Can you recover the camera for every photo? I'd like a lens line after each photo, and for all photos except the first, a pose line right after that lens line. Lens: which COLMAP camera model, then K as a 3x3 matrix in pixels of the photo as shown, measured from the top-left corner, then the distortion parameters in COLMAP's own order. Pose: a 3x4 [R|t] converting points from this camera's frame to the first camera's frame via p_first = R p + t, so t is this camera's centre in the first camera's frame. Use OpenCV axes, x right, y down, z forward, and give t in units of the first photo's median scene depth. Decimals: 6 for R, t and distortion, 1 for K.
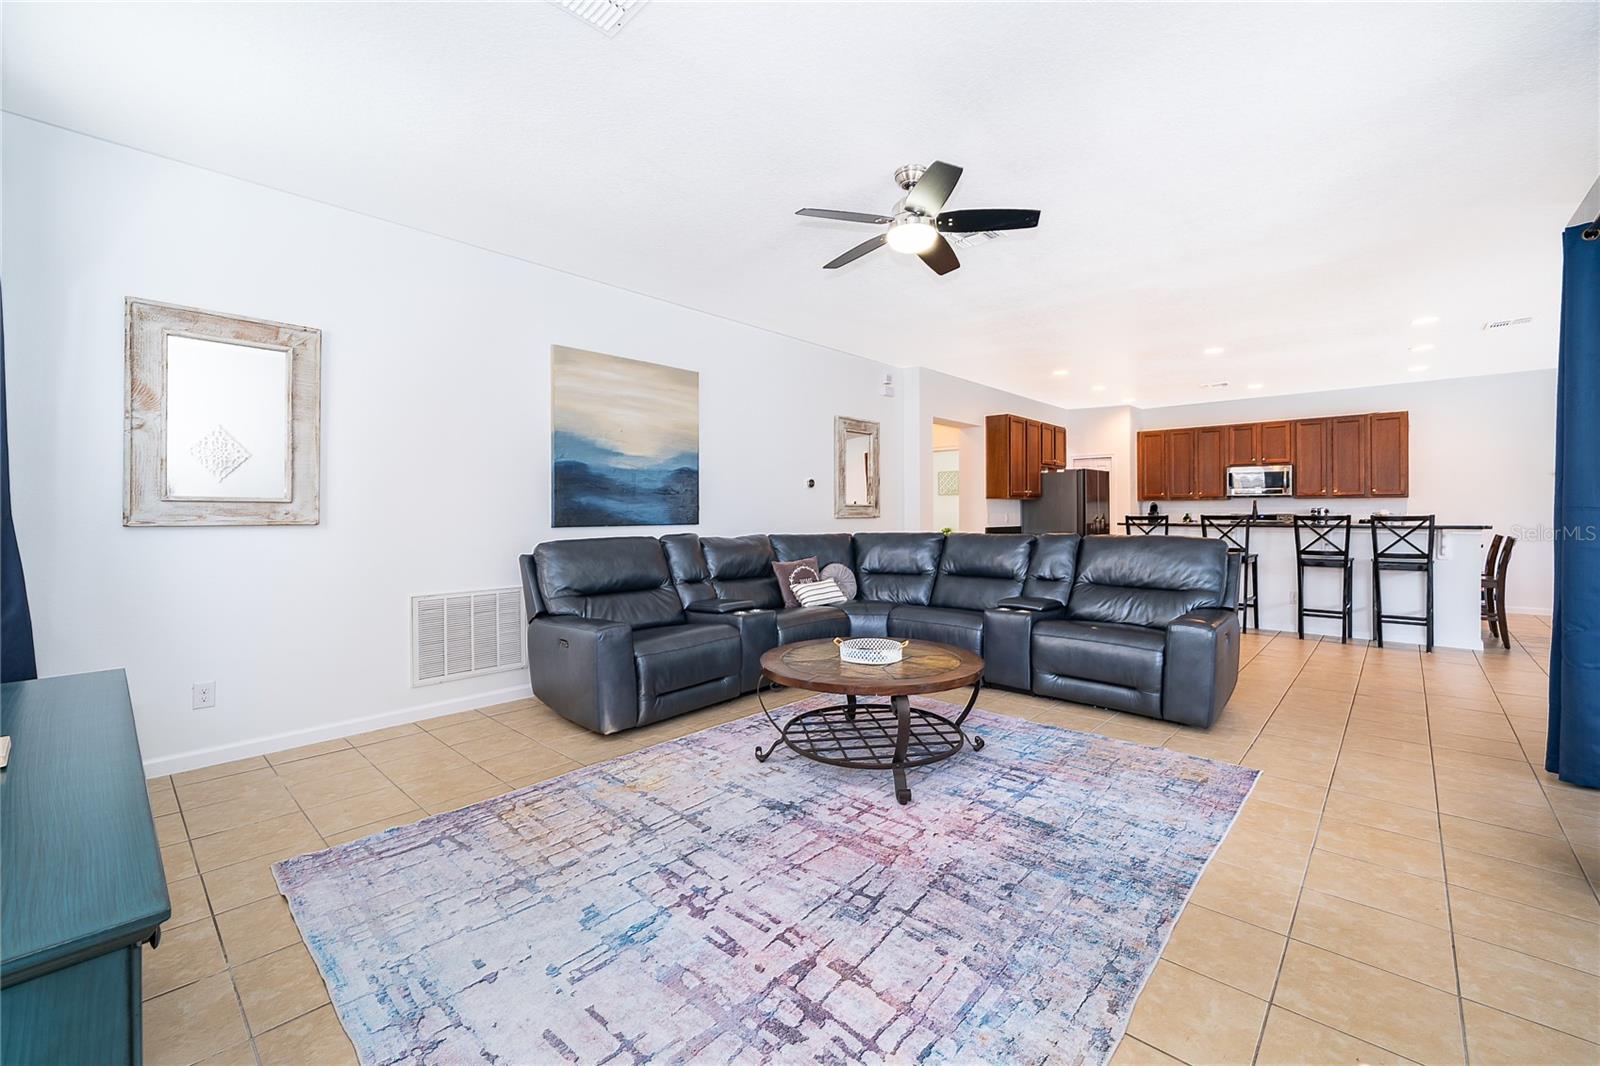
lens RADIAL K [[642.7, 0, 802.0], [0, 642.7, 516.7], [0, 0, 1]] dist [0.002025, -0.000820]
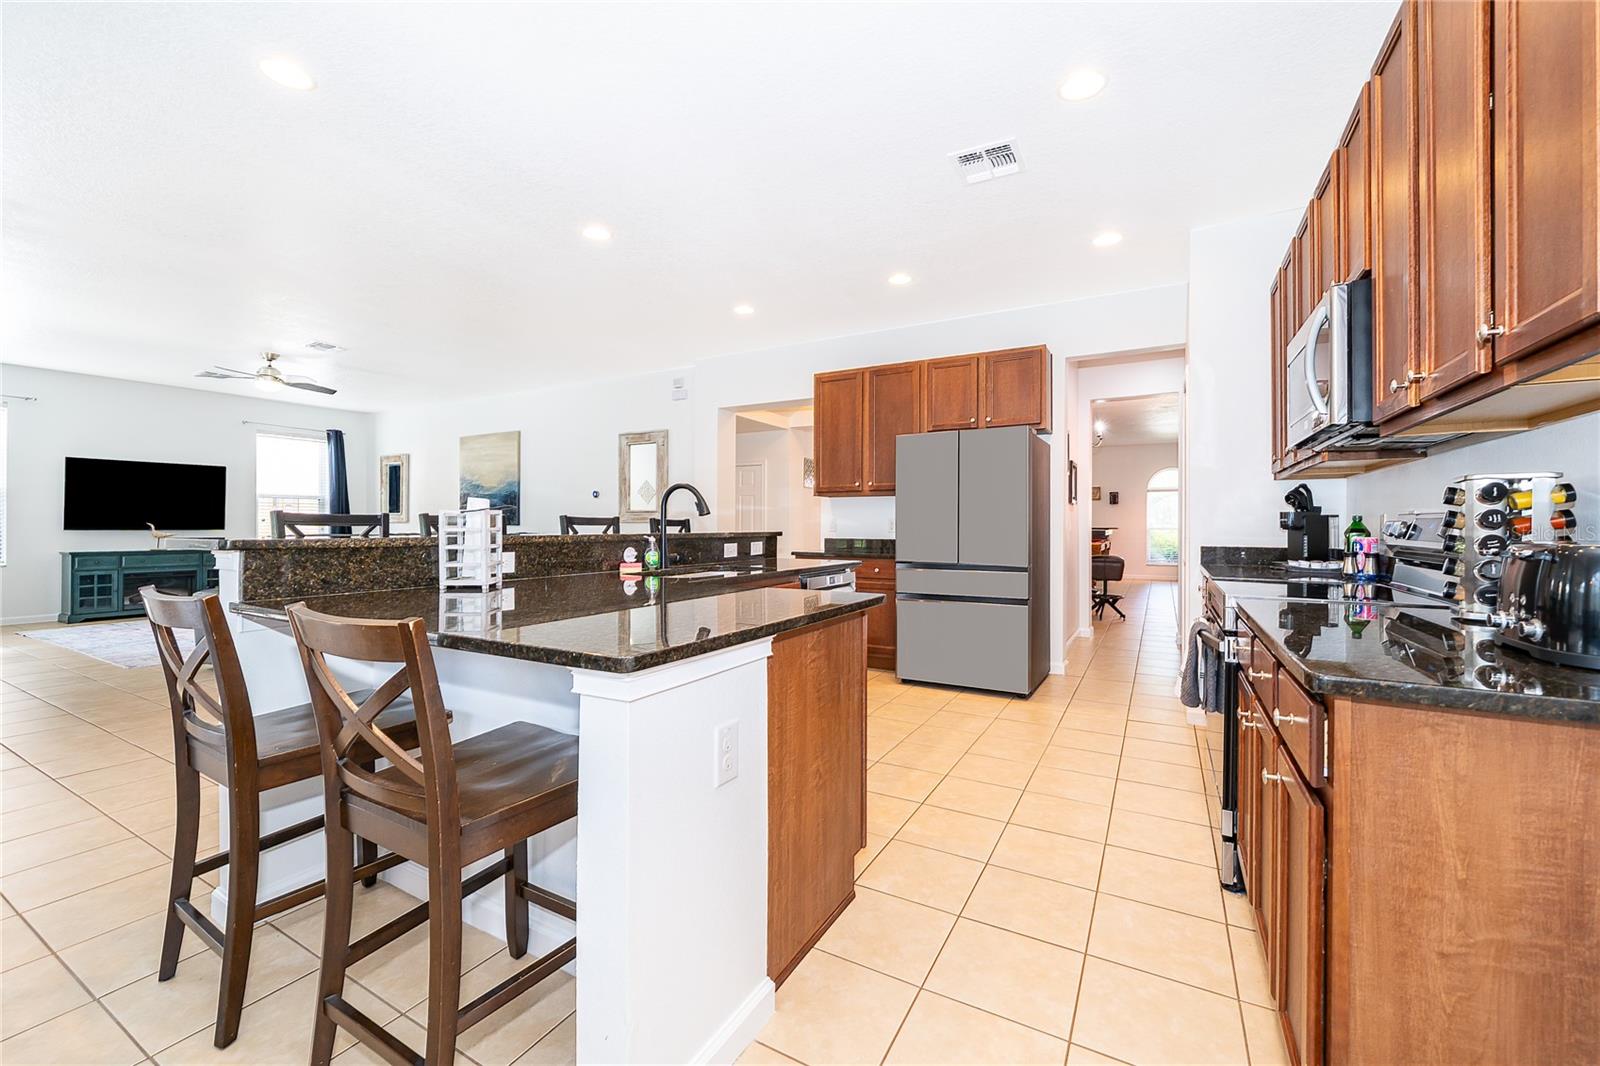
lens RADIAL K [[642.7, 0, 796.1], [0, 642.7, 523.6], [0, 0, 1]] dist [0.002025, -0.000820]
pose [[0.231997, 0.000627, -0.972716, 1.370050], [-0.009864, 0.999950, -0.001708, 0.002879], [0.972666, 0.009991, 0.231992, 1.143879]]
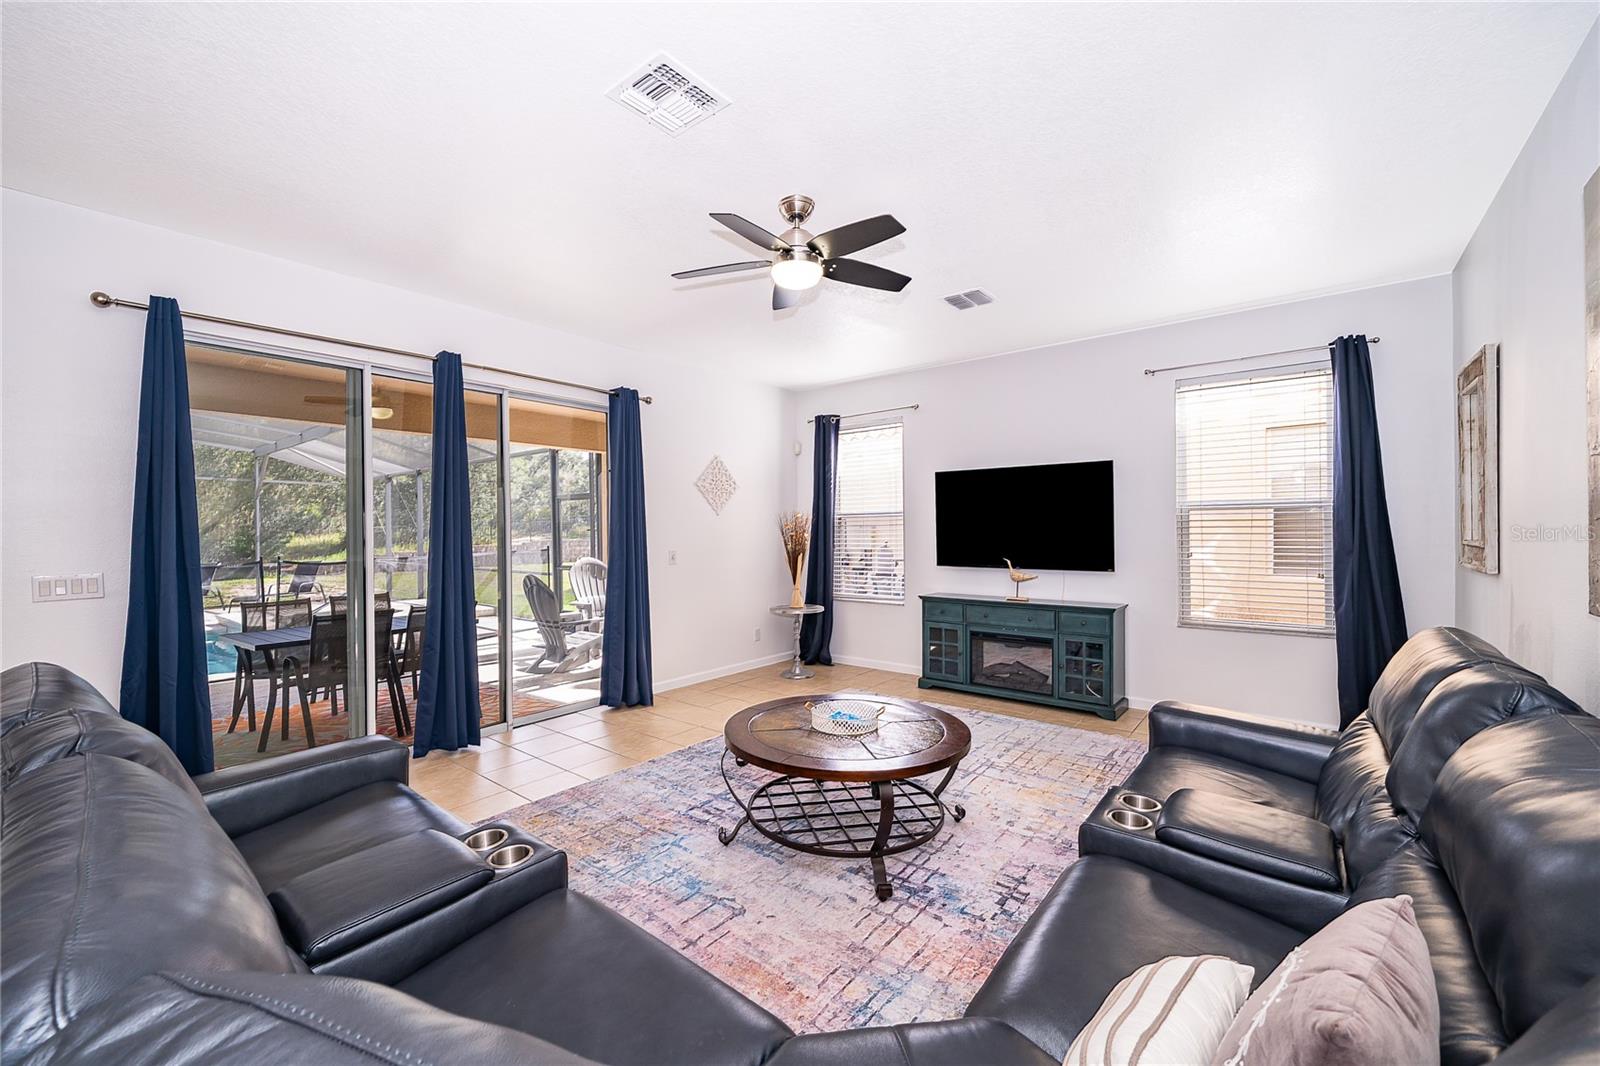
lens RADIAL K [[642.7, 0, 810.9], [0, 642.7, 531.1], [0, 0, 1]] dist [0.002025, -0.000820]
pose [[-0.996288, 0.009719, -0.085536, 0.123278], [0.009059, 0.999926, 0.008097, -0.034398], [0.085608, 0.007292, -0.996302, 1.010012]]
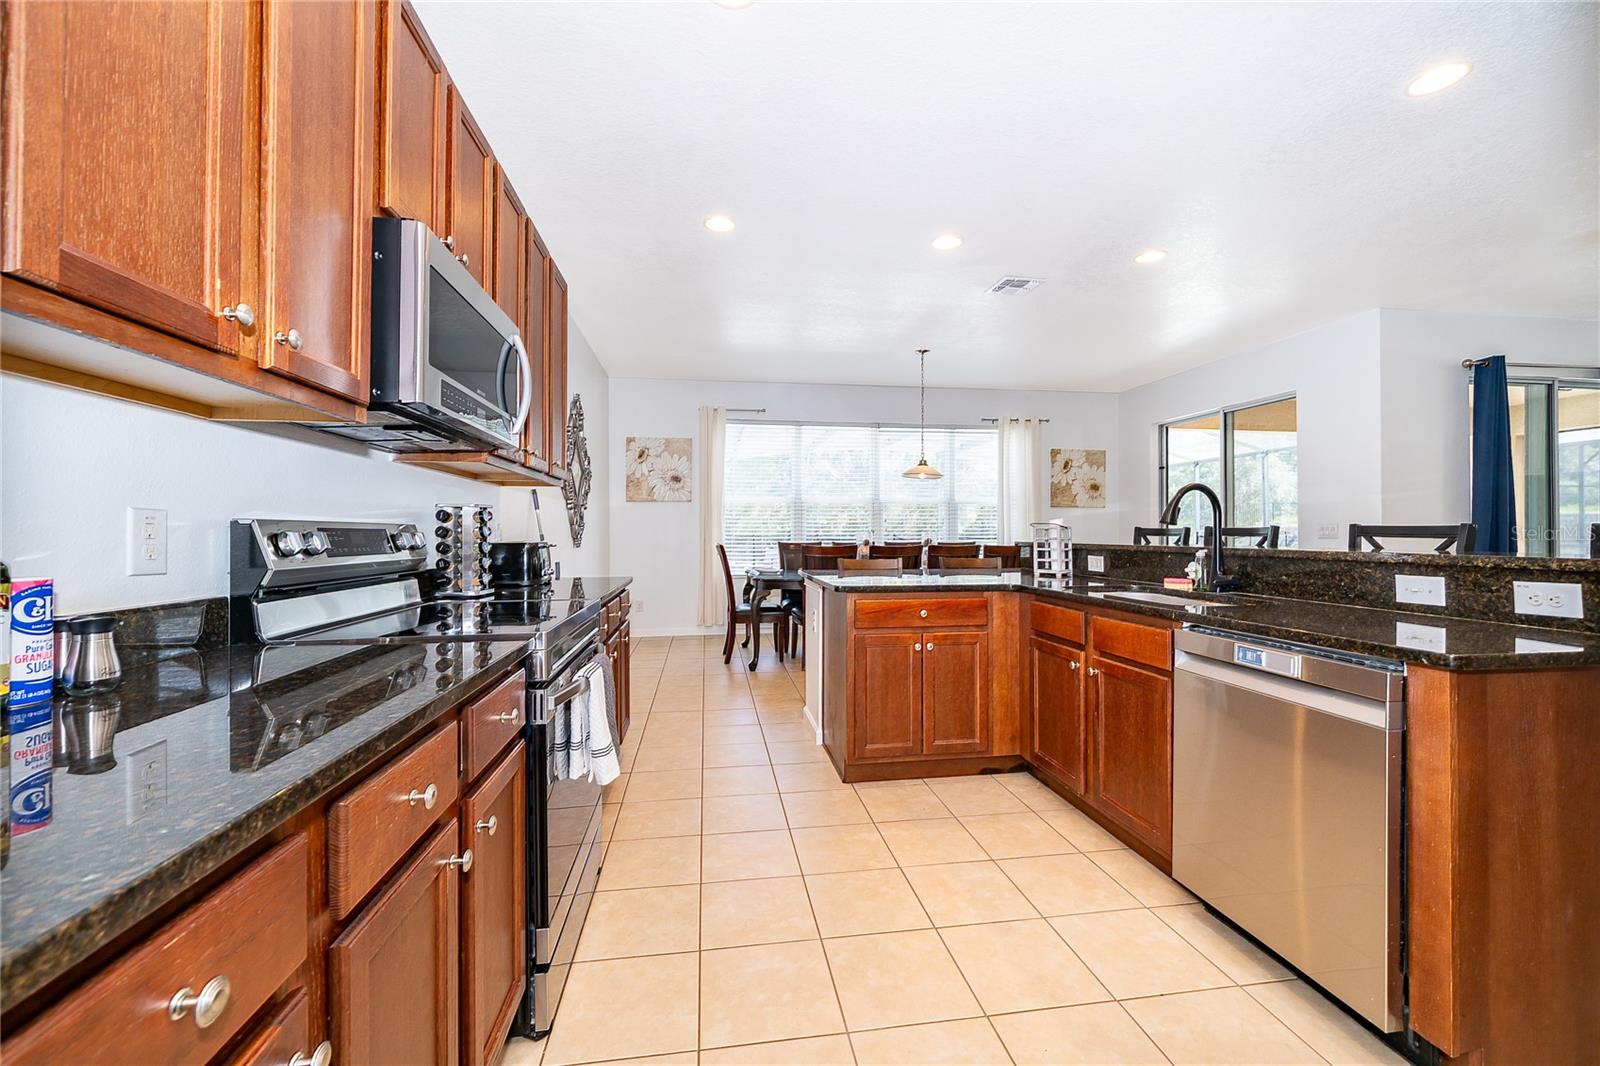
lens RADIAL K [[642.7, 0, 795.2], [0, 642.7, 526.8], [0, 0, 1]] dist [0.002025, -0.000820]
pose [[-0.772325, 0.009915, 0.635150, 0.758085], [0.007217, 0.999951, -0.006835, -0.001016], [-0.635186, -0.000695, -0.772358, 1.653757]]
